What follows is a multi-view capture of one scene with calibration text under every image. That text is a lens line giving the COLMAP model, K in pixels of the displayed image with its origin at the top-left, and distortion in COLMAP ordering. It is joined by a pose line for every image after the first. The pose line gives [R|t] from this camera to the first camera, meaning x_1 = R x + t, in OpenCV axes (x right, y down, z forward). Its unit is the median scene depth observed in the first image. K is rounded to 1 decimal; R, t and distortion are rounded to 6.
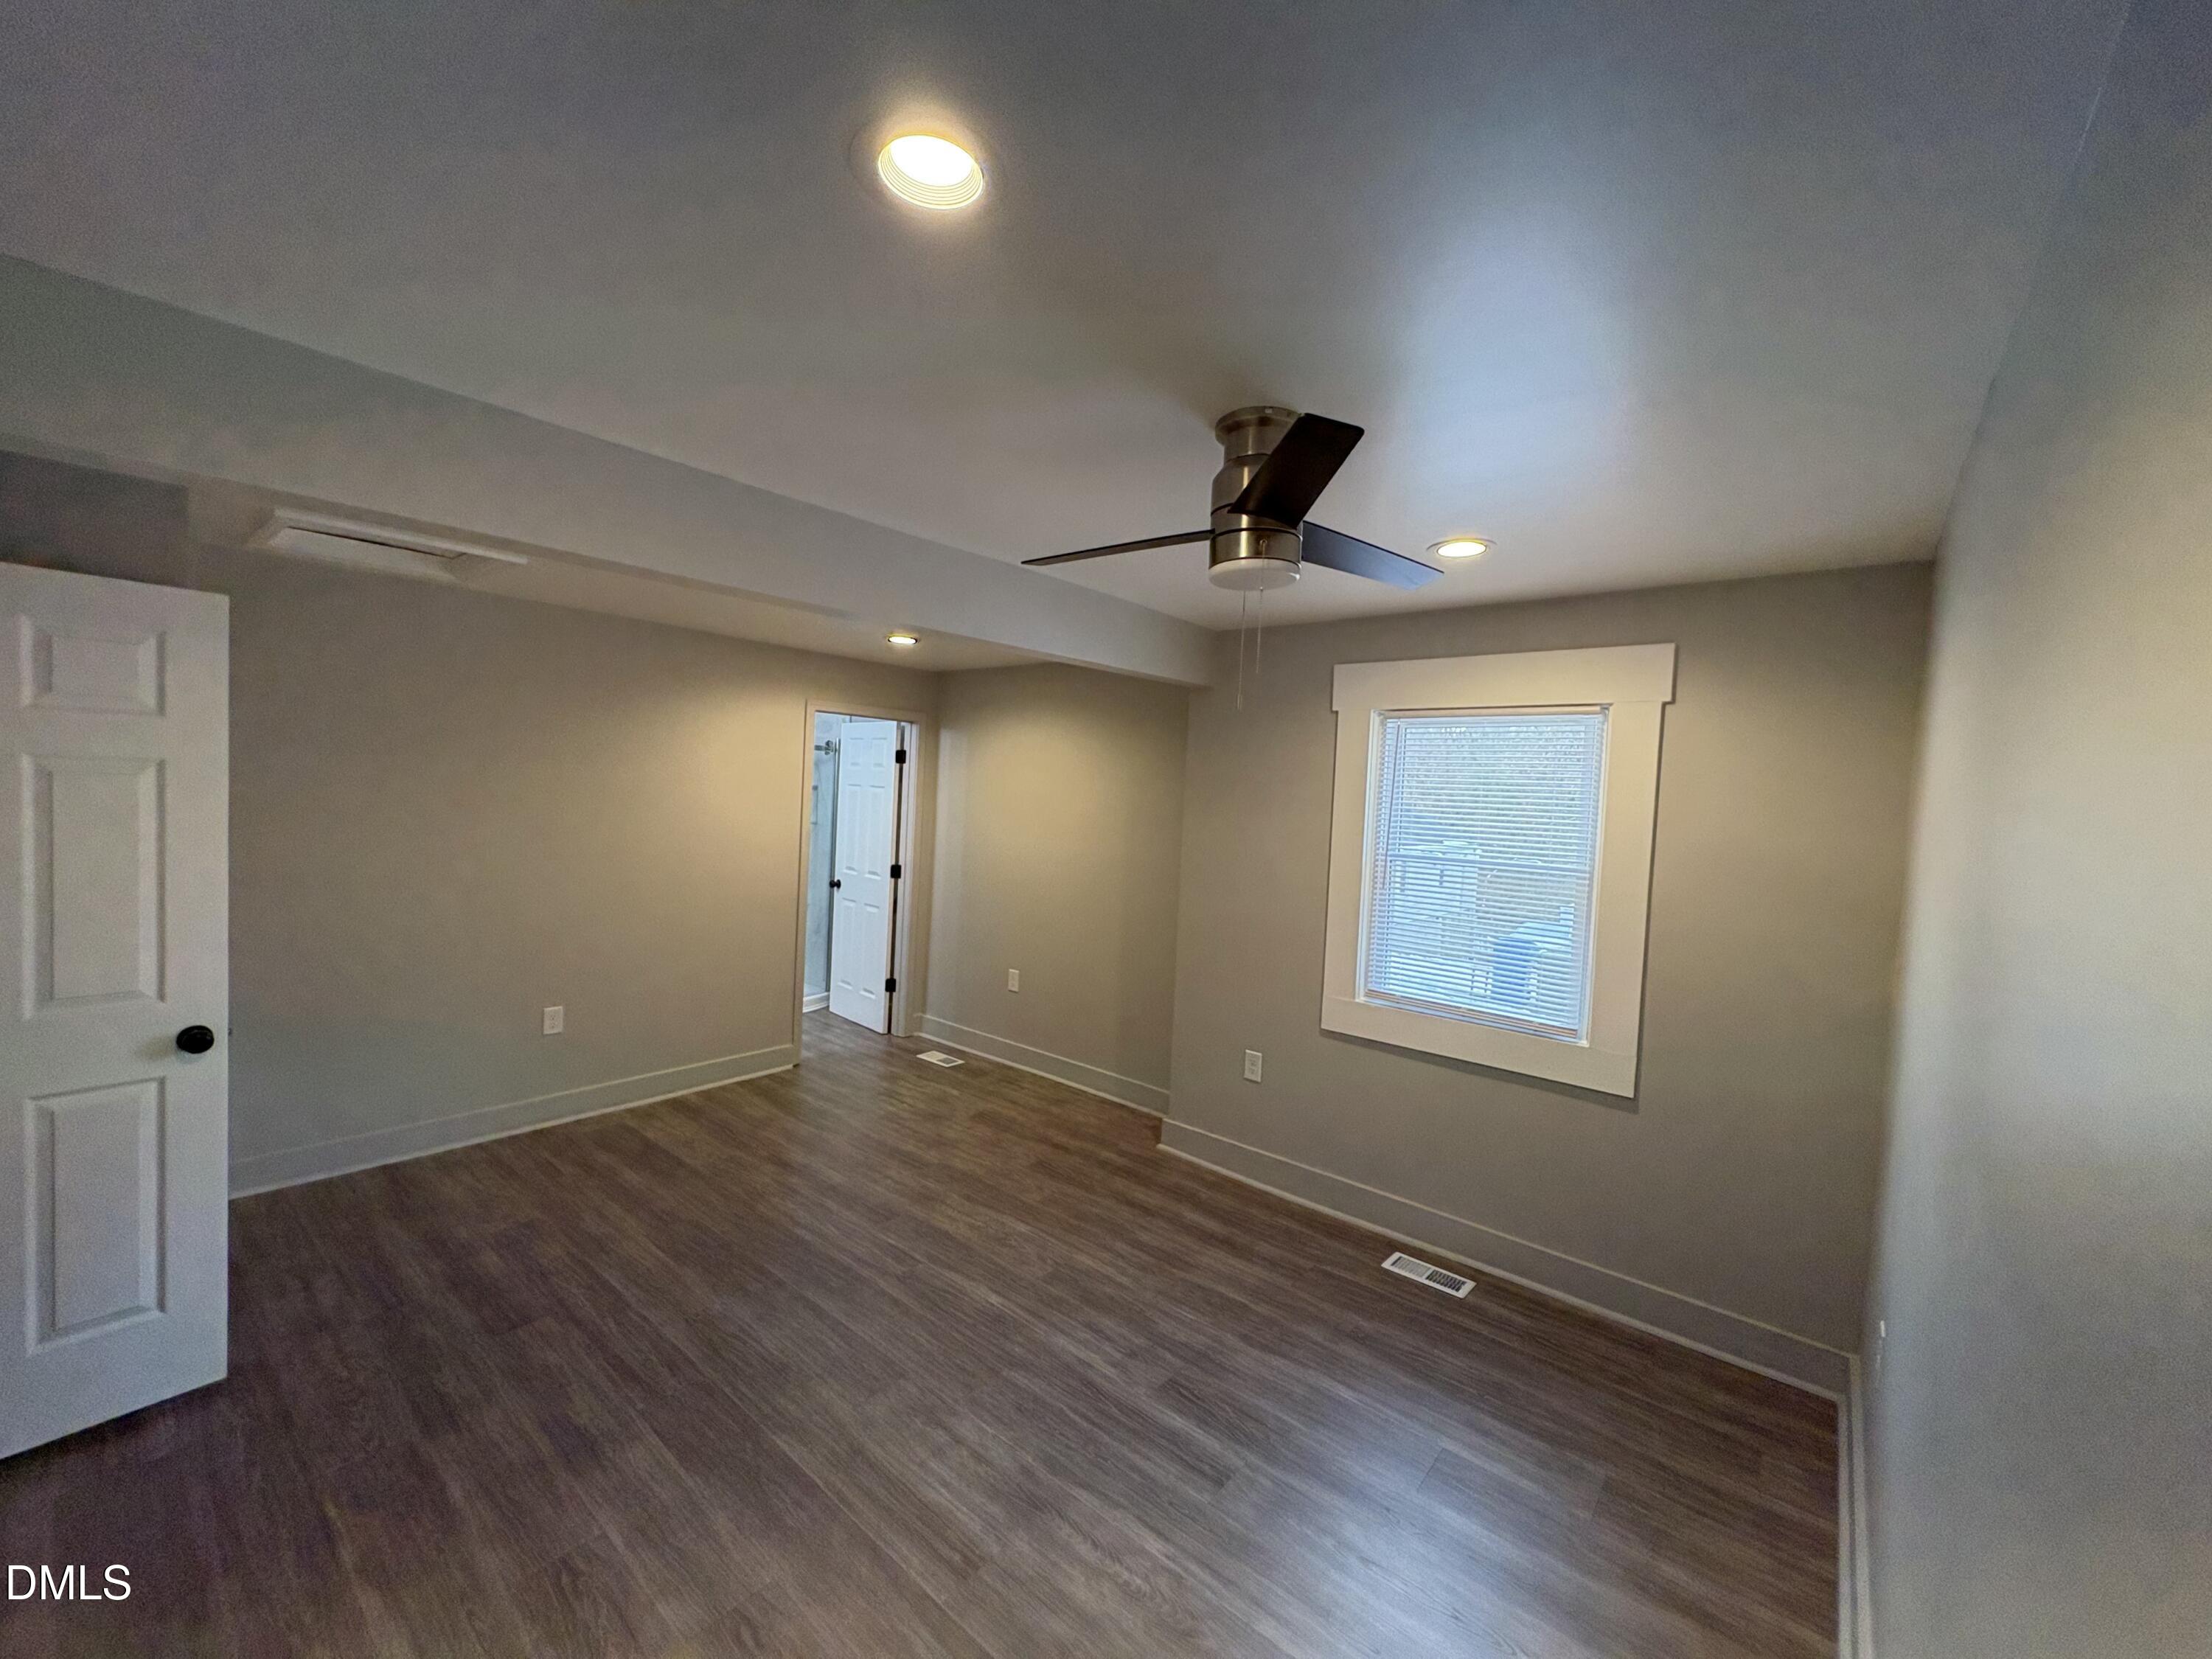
lens RADIAL K [[885.0, 0, 1100.1], [0, 885.0, 834.6], [0, 0, 1]] dist [0.002929, -0.000239]
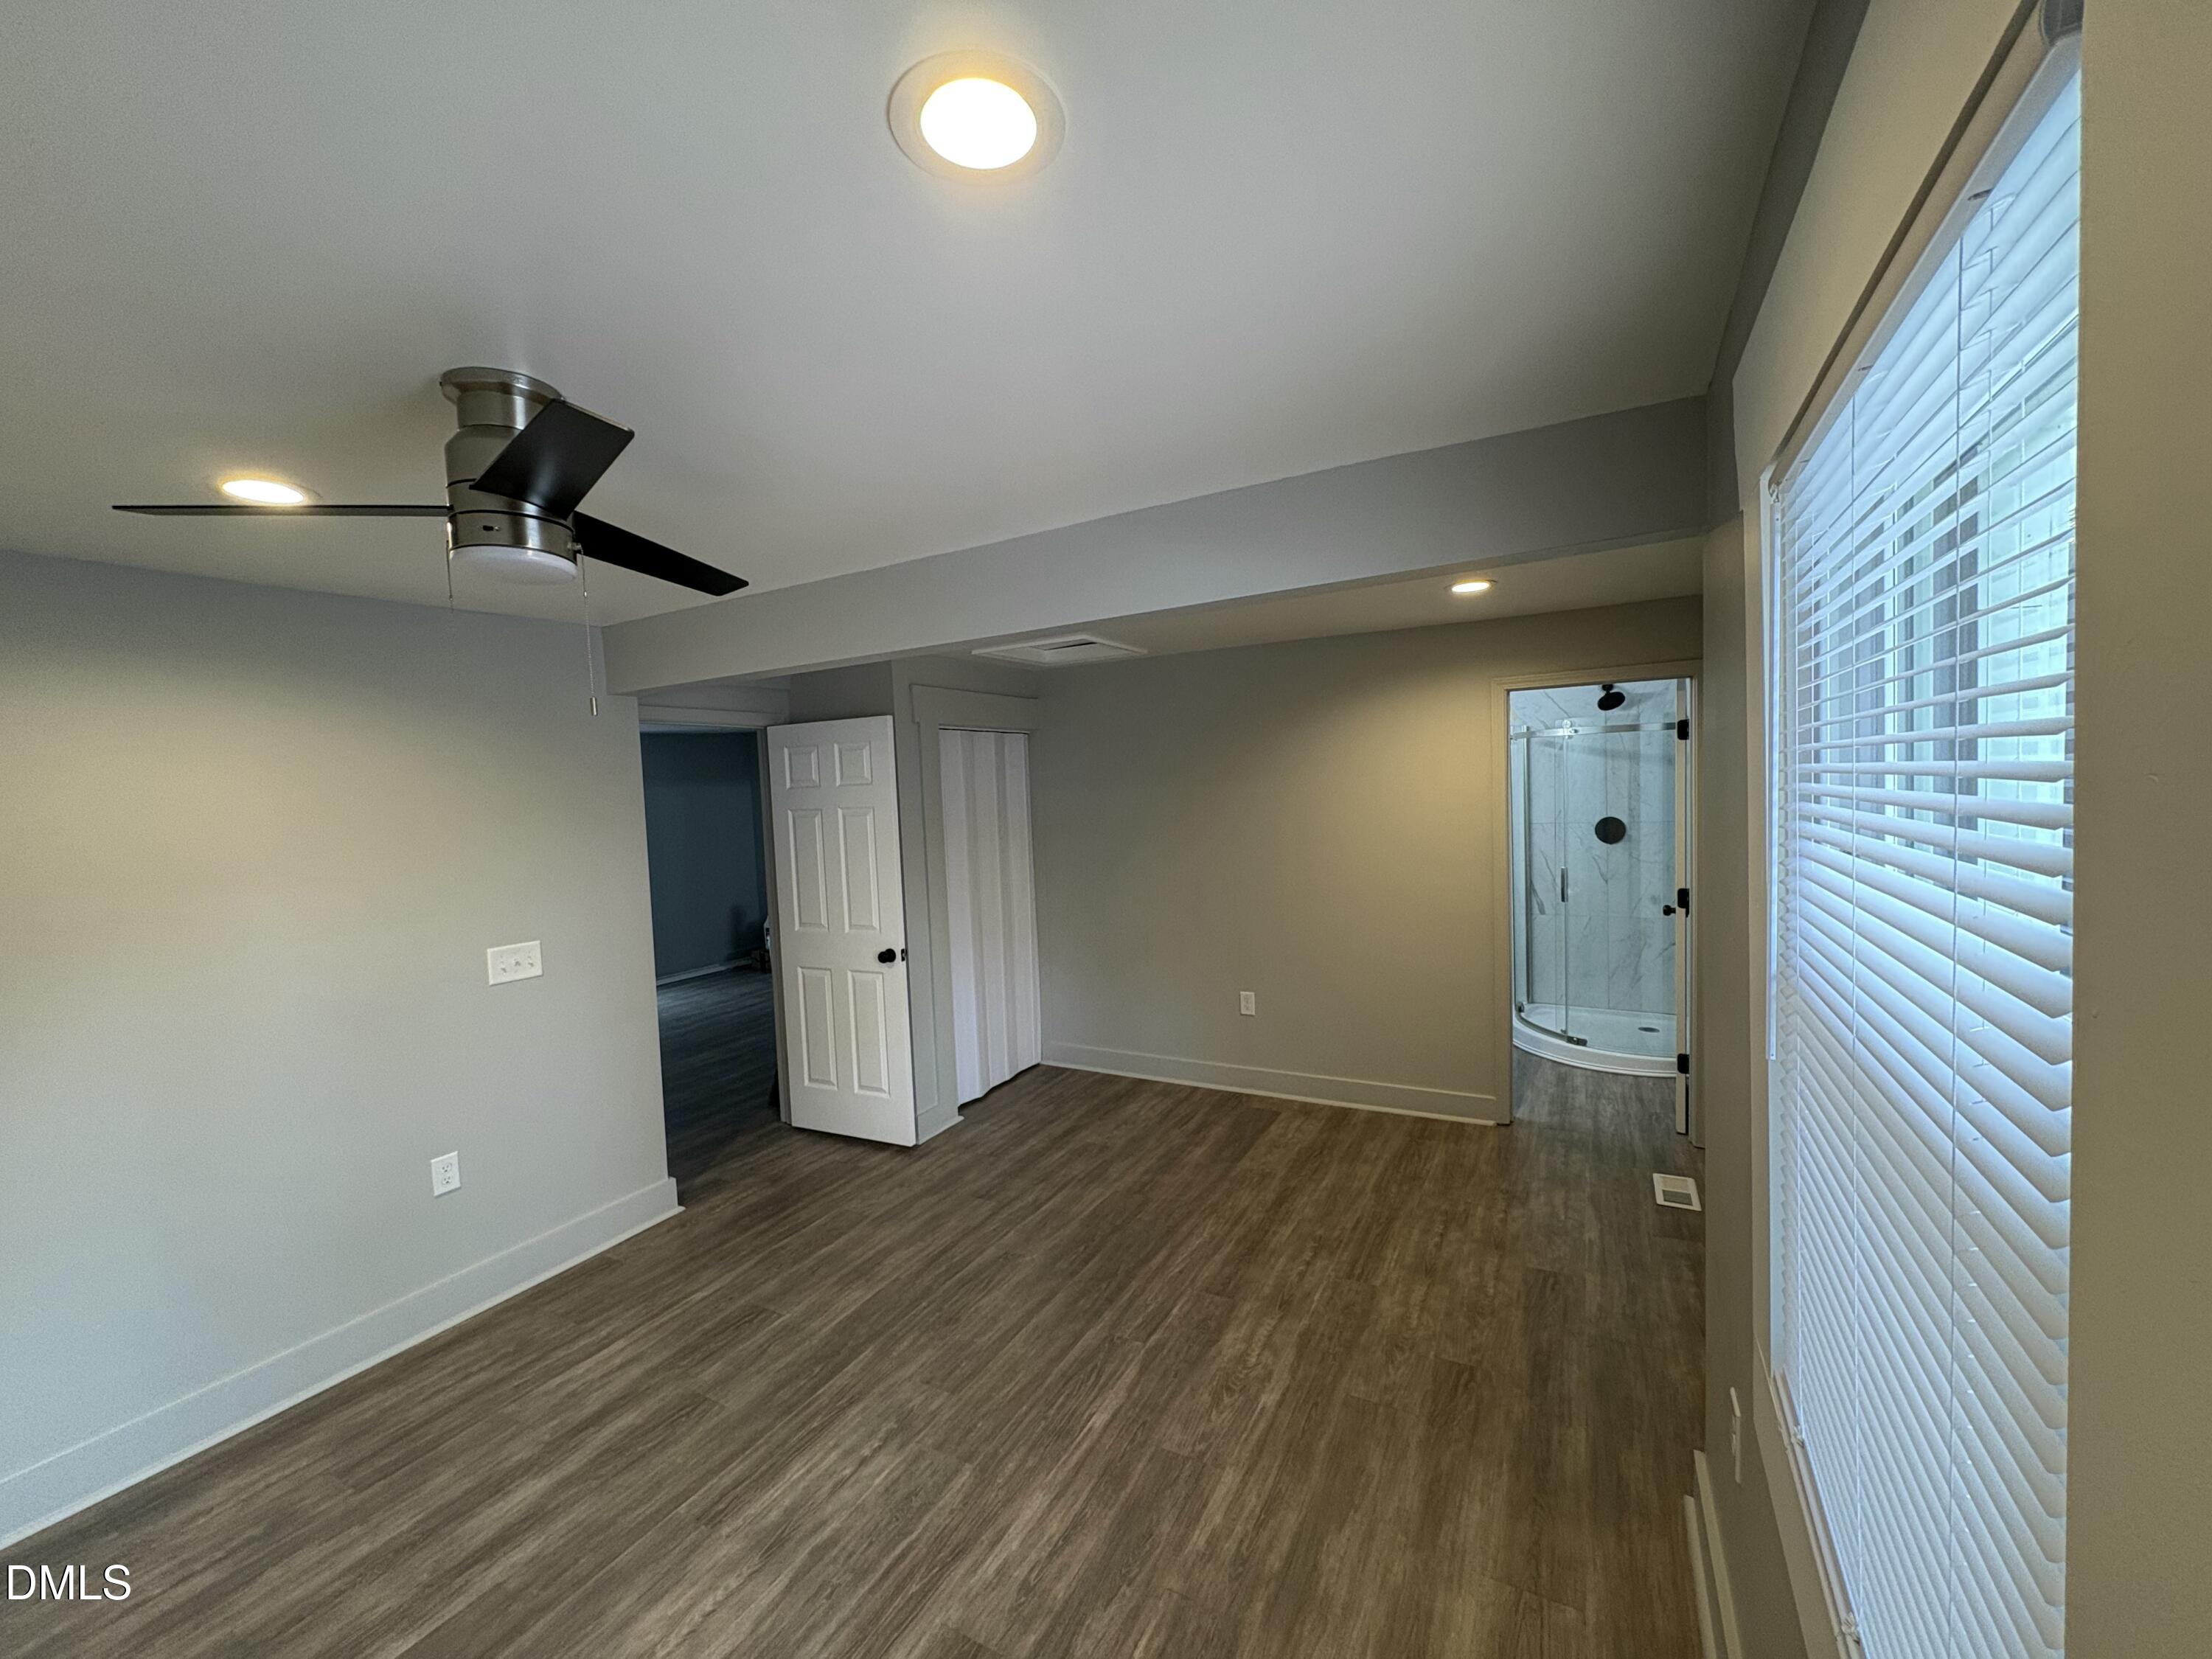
lens RADIAL K [[885.0, 0, 1110.3], [0, 885.0, 821.8], [0, 0, 1]] dist [0.002929, -0.000239]
pose [[0.181789, -0.013356, -0.983247, 0.656021], [0.005132, 0.999907, -0.012633, -0.017500], [0.983324, -0.002750, 0.181841, 0.811377]]
